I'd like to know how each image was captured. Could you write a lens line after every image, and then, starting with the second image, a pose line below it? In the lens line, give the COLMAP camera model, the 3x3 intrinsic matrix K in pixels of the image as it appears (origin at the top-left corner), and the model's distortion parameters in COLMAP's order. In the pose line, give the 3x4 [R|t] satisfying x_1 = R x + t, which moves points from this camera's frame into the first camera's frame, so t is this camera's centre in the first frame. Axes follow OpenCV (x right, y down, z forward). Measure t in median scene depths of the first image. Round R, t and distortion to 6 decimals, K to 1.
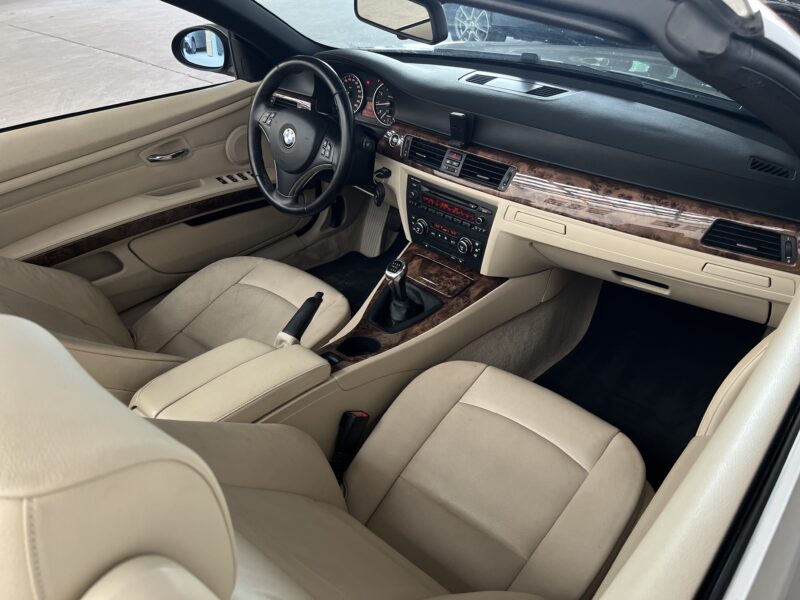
lens RADIAL K [[650.9, 0, 401.9], [0, 650.9, 334.2], [0, 0, 1]] dist [0.049444, -0.005791]
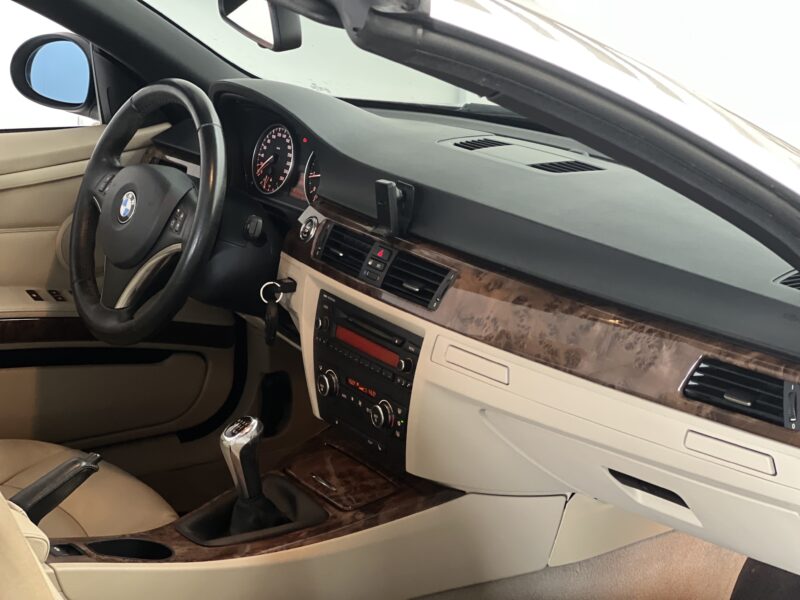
lens RADIAL K [[1936.6, 0, 400.0], [0, 1936.6, 300.0], [0, 0, 1]] dist [0.144365, 0.516211]
pose [[0.968341, 0.097178, -0.229941, 0.450508], [-0.172003, 0.927304, -0.332450, 0.291450], [0.180918, 0.361475, 0.914661, -0.463451]]
